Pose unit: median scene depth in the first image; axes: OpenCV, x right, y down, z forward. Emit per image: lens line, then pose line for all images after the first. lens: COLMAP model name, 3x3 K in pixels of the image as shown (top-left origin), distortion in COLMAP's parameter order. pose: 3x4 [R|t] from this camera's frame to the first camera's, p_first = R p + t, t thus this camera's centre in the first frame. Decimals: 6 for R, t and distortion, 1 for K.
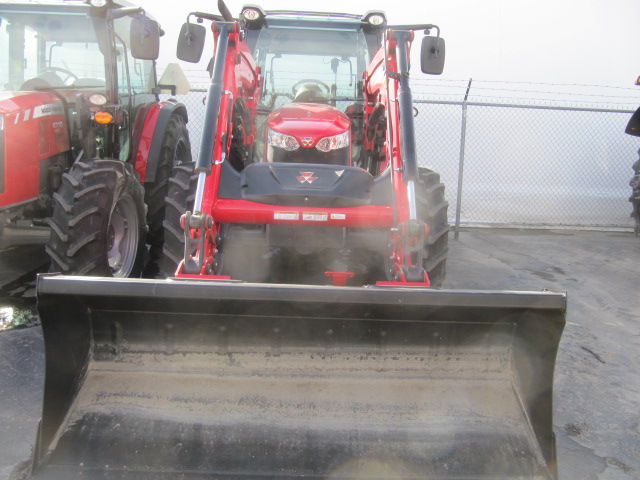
lens RADIAL K [[527.8, 0, 321.6], [0, 527.8, 239.7], [0, 0, 1]] dist [-0.056040, 0.034031]
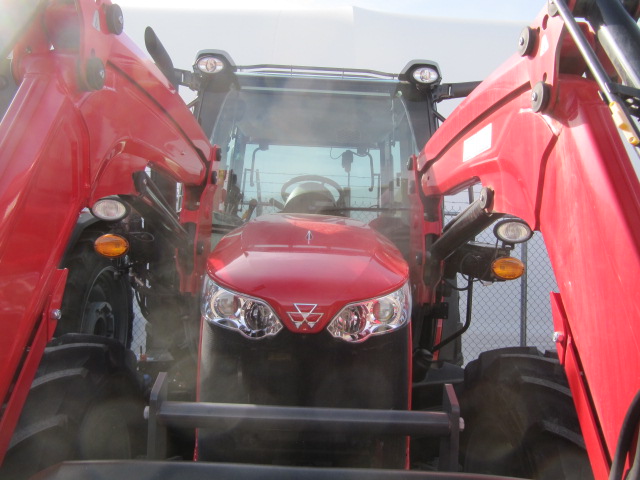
lens RADIAL K [[527.8, 0, 317.6], [0, 527.8, 238.0], [0, 0, 1]] dist [-0.056040, 0.034031]
pose [[0.999982, 0.001327, -0.005769, -0.011691], [-0.002538, 0.976529, -0.215370, -0.117580], [0.005347, 0.215381, 0.976515, 0.469092]]
